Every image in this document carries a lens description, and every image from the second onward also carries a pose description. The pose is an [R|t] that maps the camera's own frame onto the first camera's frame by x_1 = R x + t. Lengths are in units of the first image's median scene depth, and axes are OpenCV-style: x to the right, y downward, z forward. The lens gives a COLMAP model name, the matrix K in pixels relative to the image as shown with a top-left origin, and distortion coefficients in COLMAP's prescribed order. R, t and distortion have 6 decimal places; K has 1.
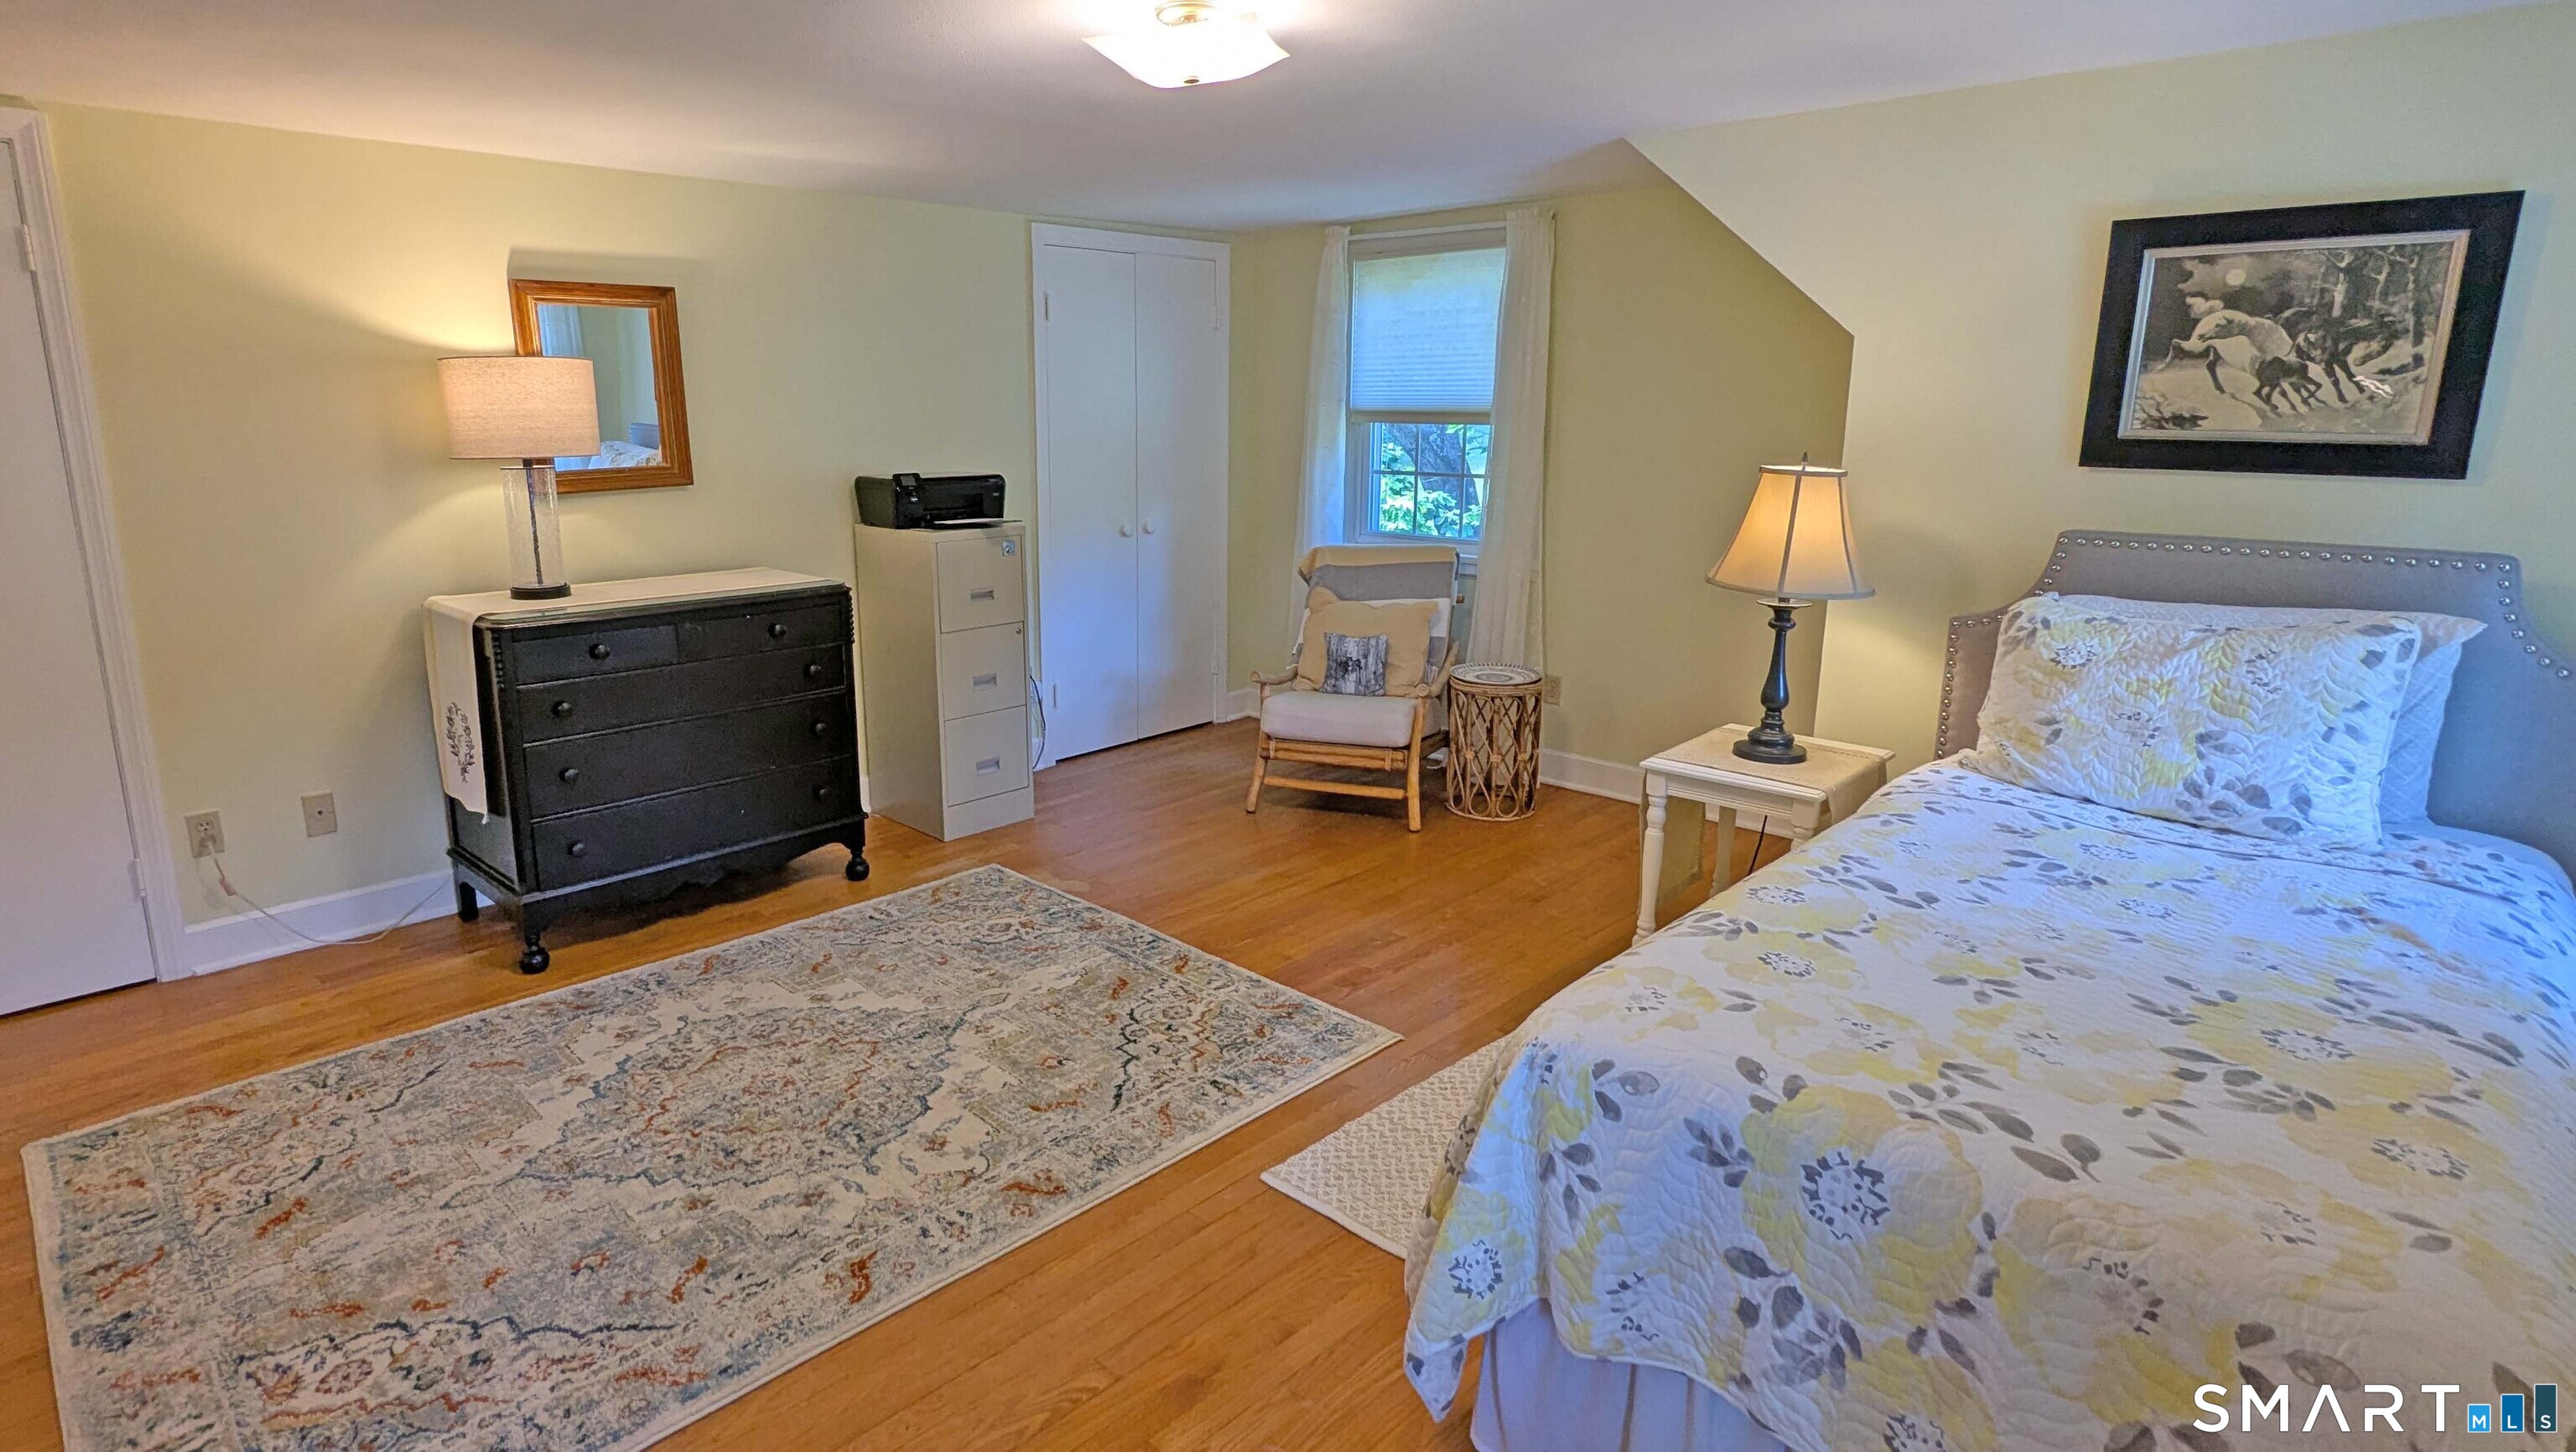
lens RADIAL K [[1408.7, 0, 1281.9], [0, 1408.7, 727.1], [0, 0, 1]] dist [0.000254, -0.000134]
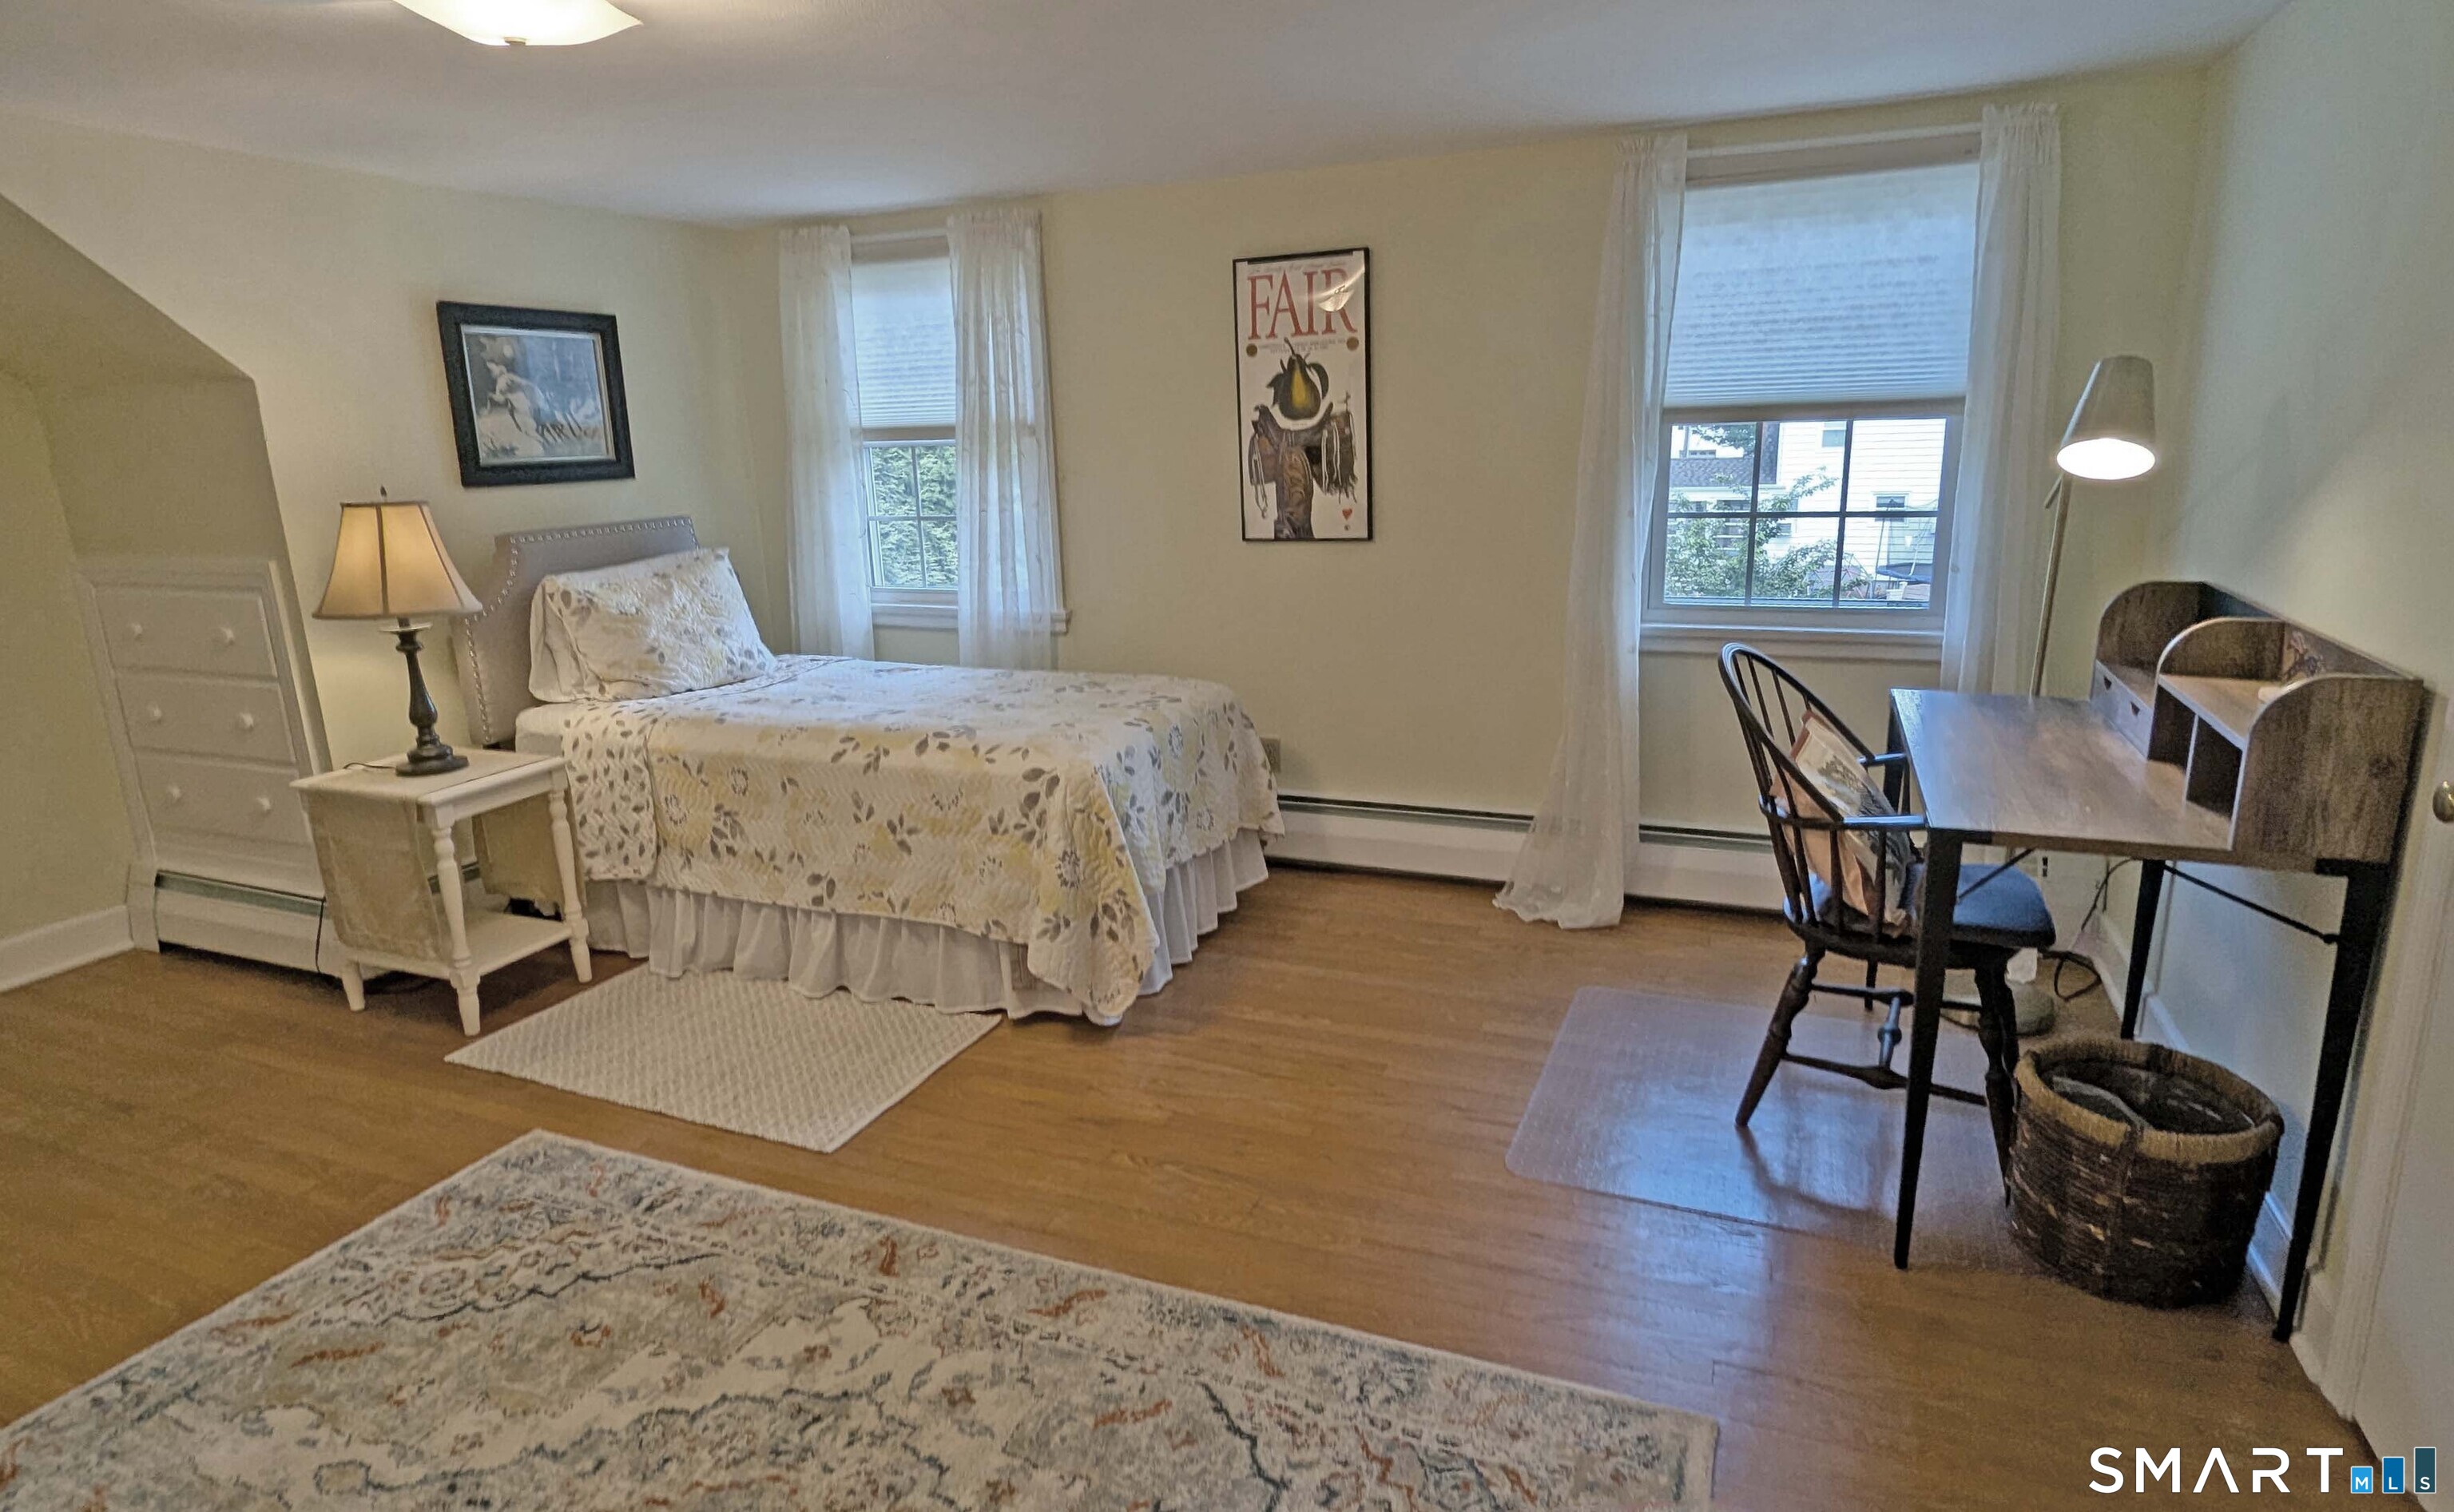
lens RADIAL K [[1338.6, 0, 1222.9], [0, 1338.6, 755.0], [0, 0, 1]] dist [-0.004848, -0.000824]
pose [[-0.393489, -0.206811, 0.895765, -0.923437], [0.241583, 0.916863, 0.317804, -0.193189], [-0.887020, 0.341454, -0.310813, 0.898555]]
